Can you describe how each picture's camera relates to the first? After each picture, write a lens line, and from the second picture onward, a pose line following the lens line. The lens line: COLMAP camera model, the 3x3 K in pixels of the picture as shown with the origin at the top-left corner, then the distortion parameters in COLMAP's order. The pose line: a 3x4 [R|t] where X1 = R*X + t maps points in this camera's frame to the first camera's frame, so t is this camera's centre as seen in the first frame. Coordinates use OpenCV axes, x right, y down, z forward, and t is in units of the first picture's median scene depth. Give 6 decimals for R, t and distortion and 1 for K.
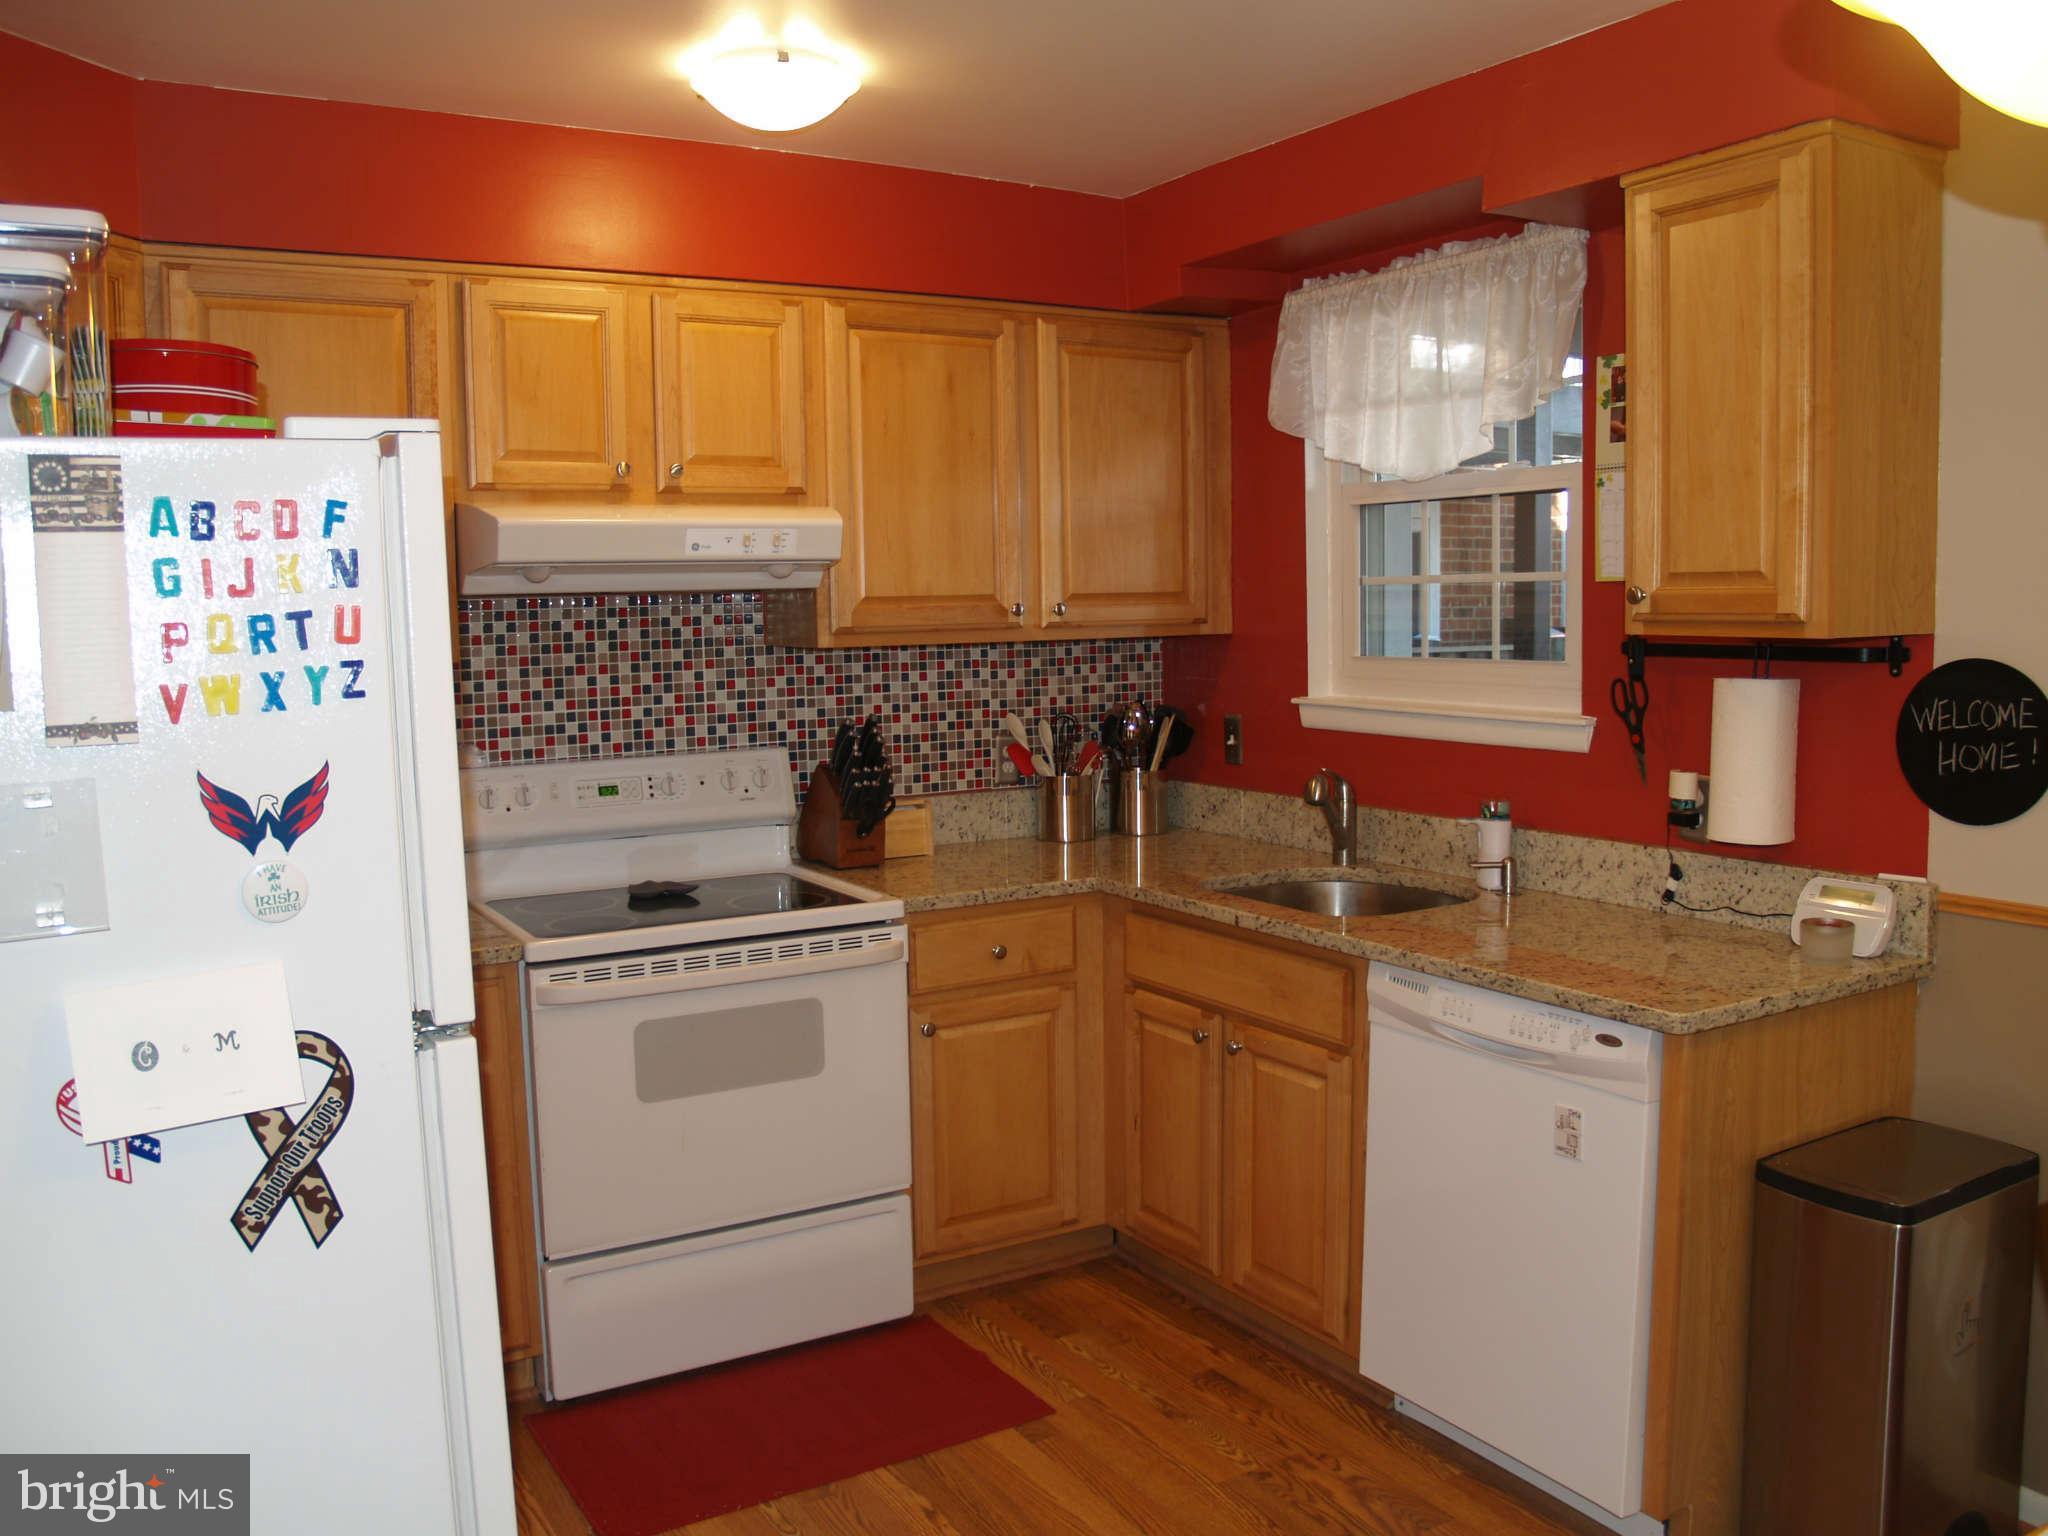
lens RADIAL K [[1675.9, 0, 1021.2], [0, 1675.9, 768.4], [0, 0, 1]] dist [-0.135150, 0.090216]
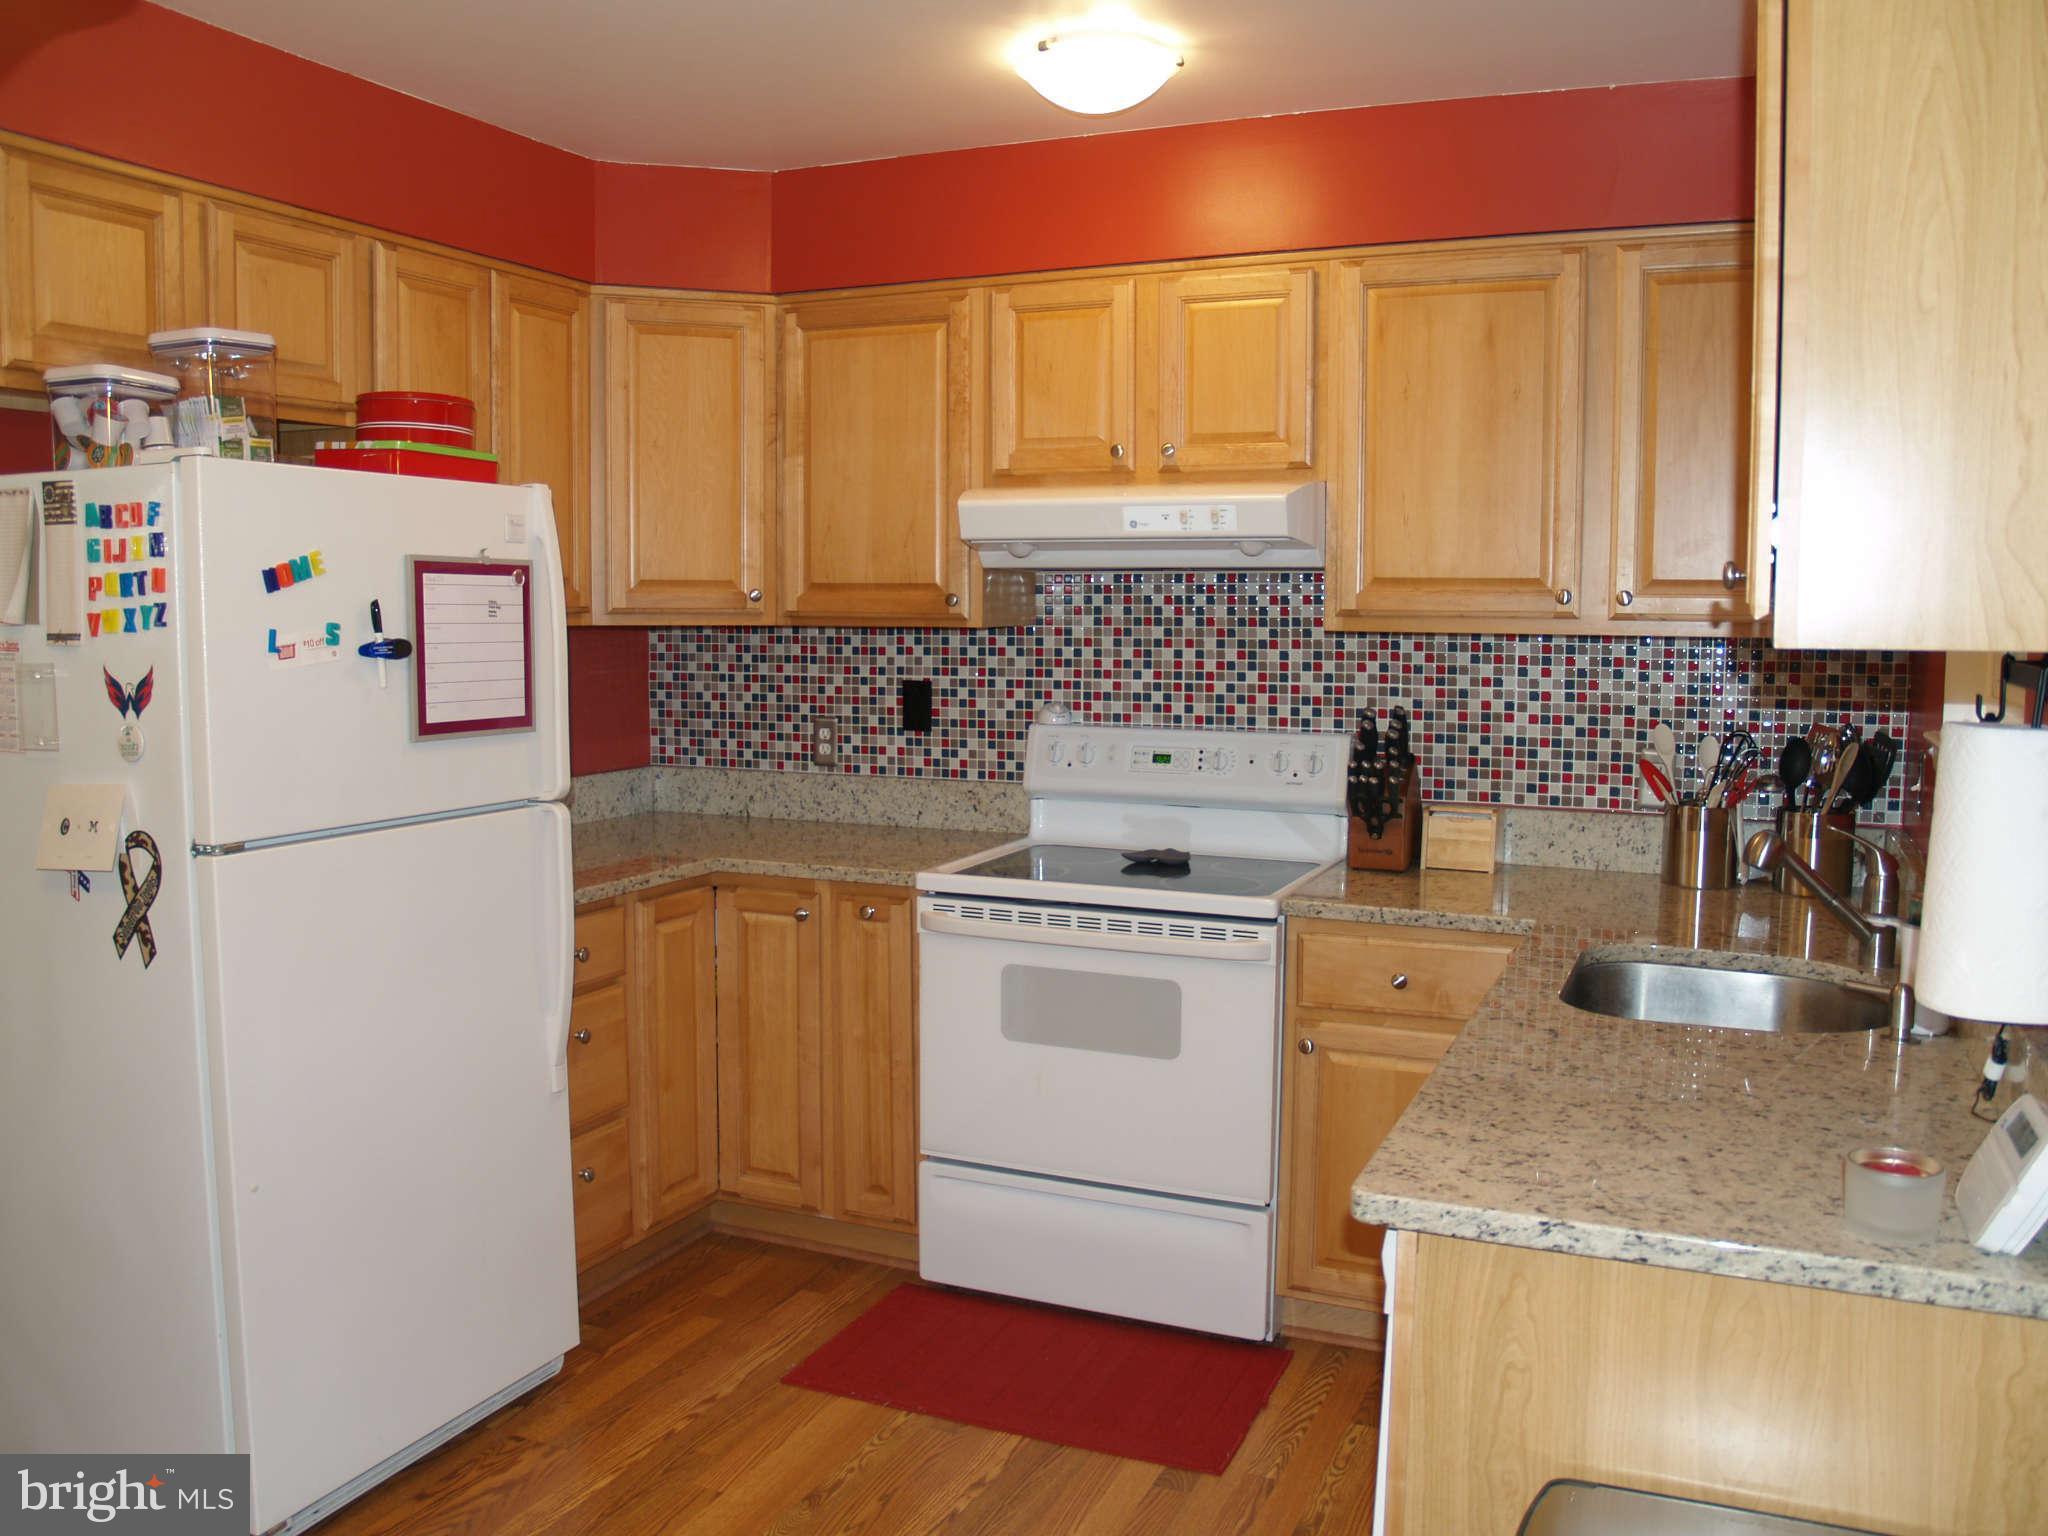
lens RADIAL K [[1675.9, 0, 1021.2], [0, 1675.9, 768.4], [0, 0, 1]] dist [-0.135150, 0.090216]
pose [[0.578501, 0.101154, -0.809385, 0.543957], [-0.096458, 0.993802, 0.055259, -0.029581], [0.809958, 0.046104, 0.584673, 0.306332]]
